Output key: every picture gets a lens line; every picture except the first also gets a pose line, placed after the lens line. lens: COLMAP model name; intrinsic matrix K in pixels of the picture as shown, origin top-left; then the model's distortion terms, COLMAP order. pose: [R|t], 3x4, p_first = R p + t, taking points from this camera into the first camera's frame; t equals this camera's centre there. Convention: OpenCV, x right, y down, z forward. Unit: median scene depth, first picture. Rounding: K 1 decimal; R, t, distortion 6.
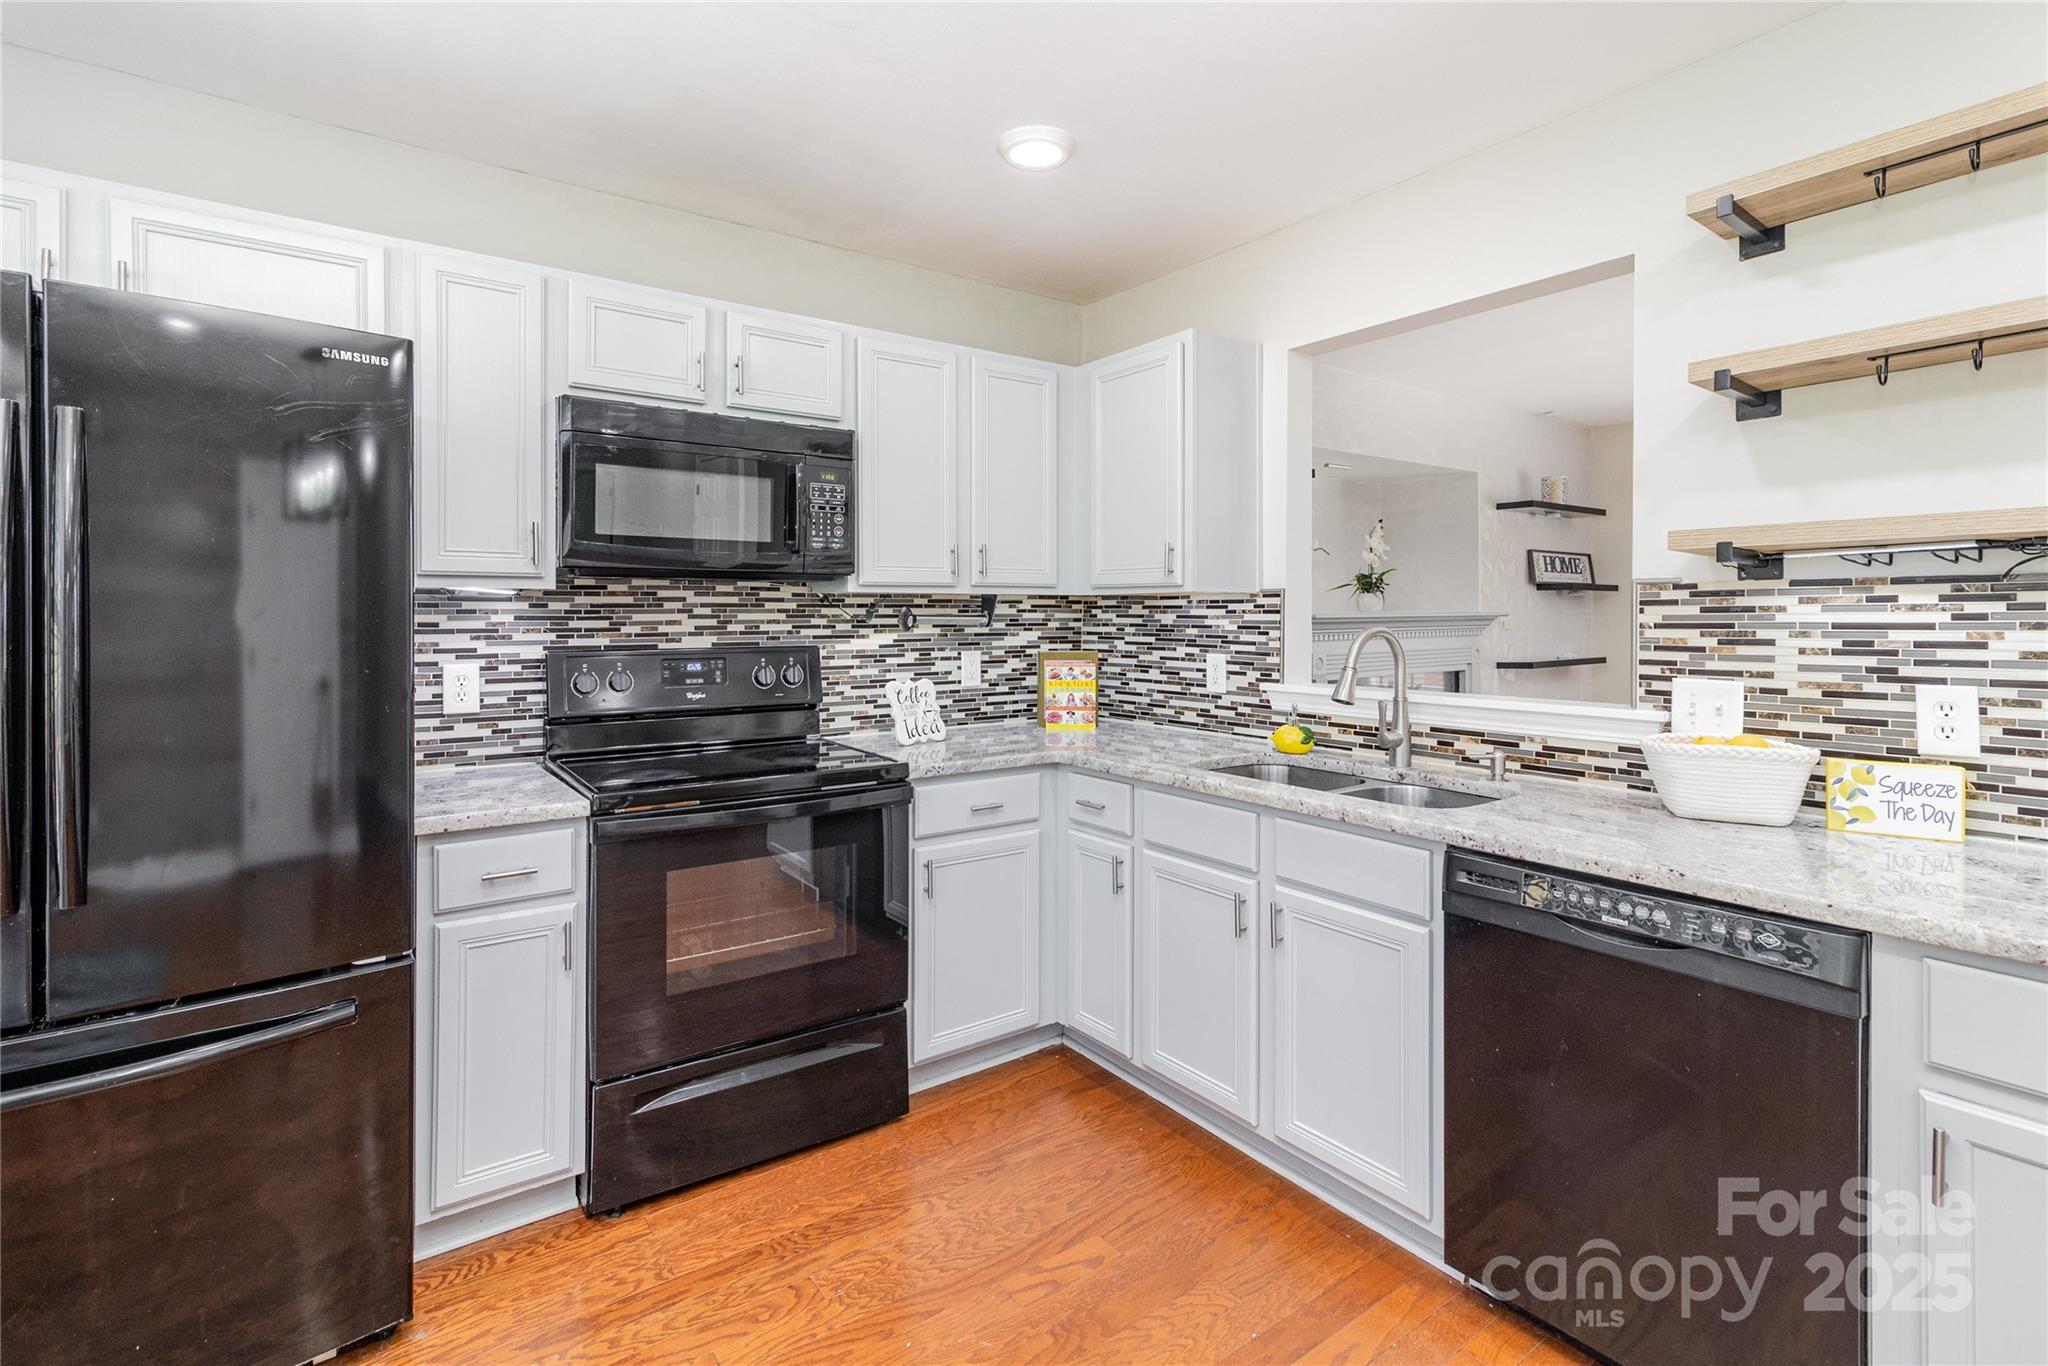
lens RADIAL K [[954.5, 0, 1033.1], [0, 954.5, 623.3], [0, 0, 1]] dist [0.001960, 0.000301]
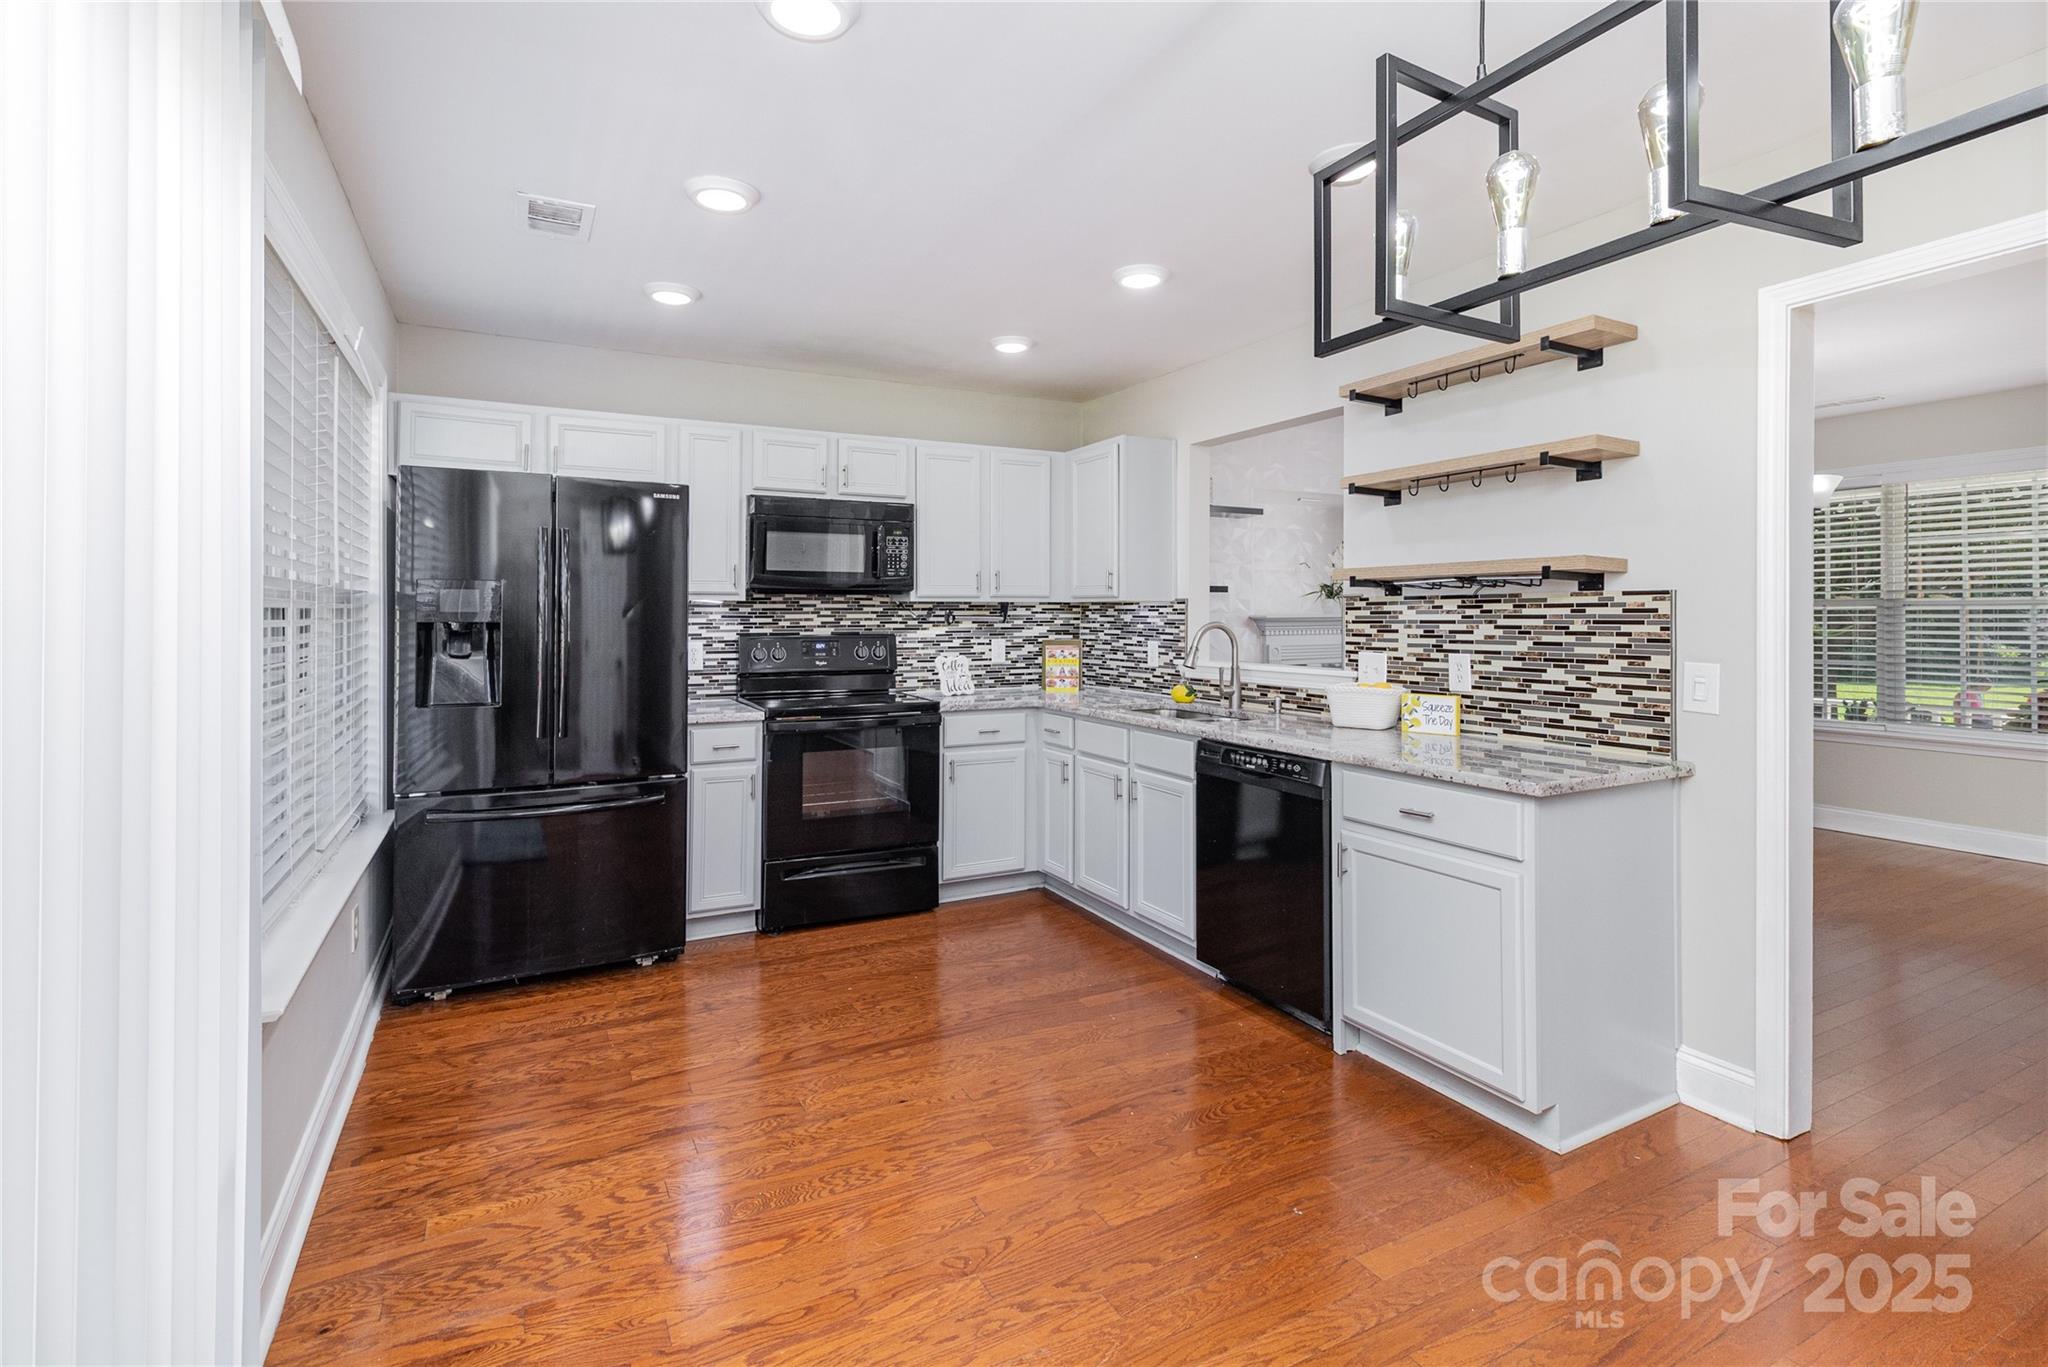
lens RADIAL K [[954.5, 0, 1038.2], [0, 954.5, 608.3], [0, 0, 1]] dist [0.001960, 0.000301]
pose [[0.991185, 0.000422, -0.132485, 0.263588], [-0.002530, 0.999873, -0.015745, 0.005352], [0.132461, 0.015941, 0.991060, -0.654398]]
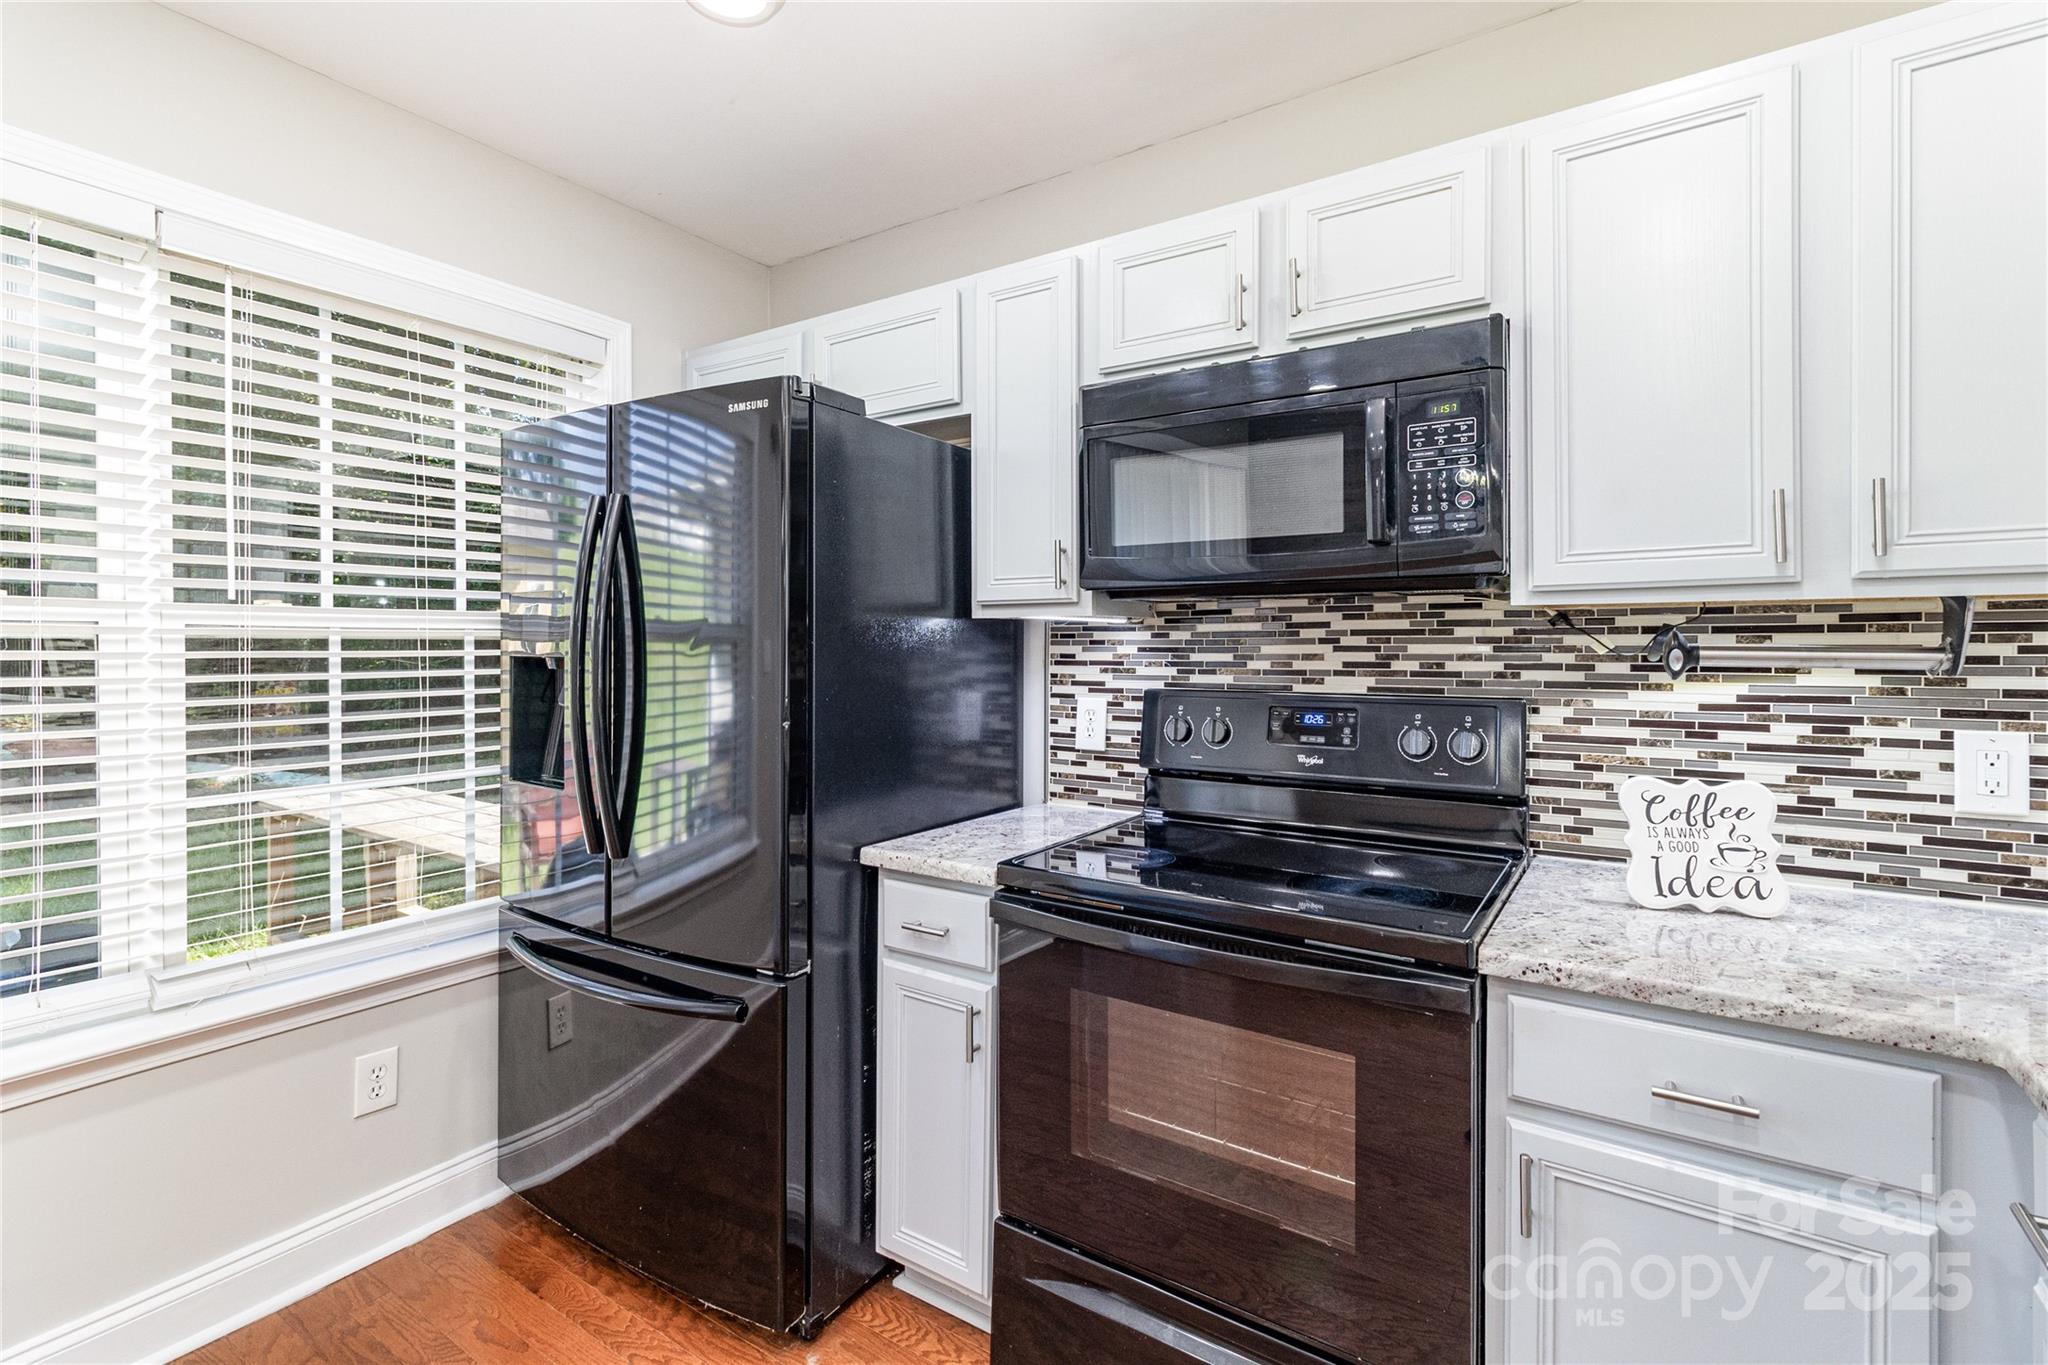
lens RADIAL K [[954.5, 0, 1008.4], [0, 954.5, 647.5], [0, 0, 1]] dist [0.001960, 0.000301]
pose [[0.335033, 0.002401, -0.942203, 0.255373], [-0.009866, 0.999951, -0.000960, -0.005254], [0.942155, 0.009617, 0.335040, 0.583292]]
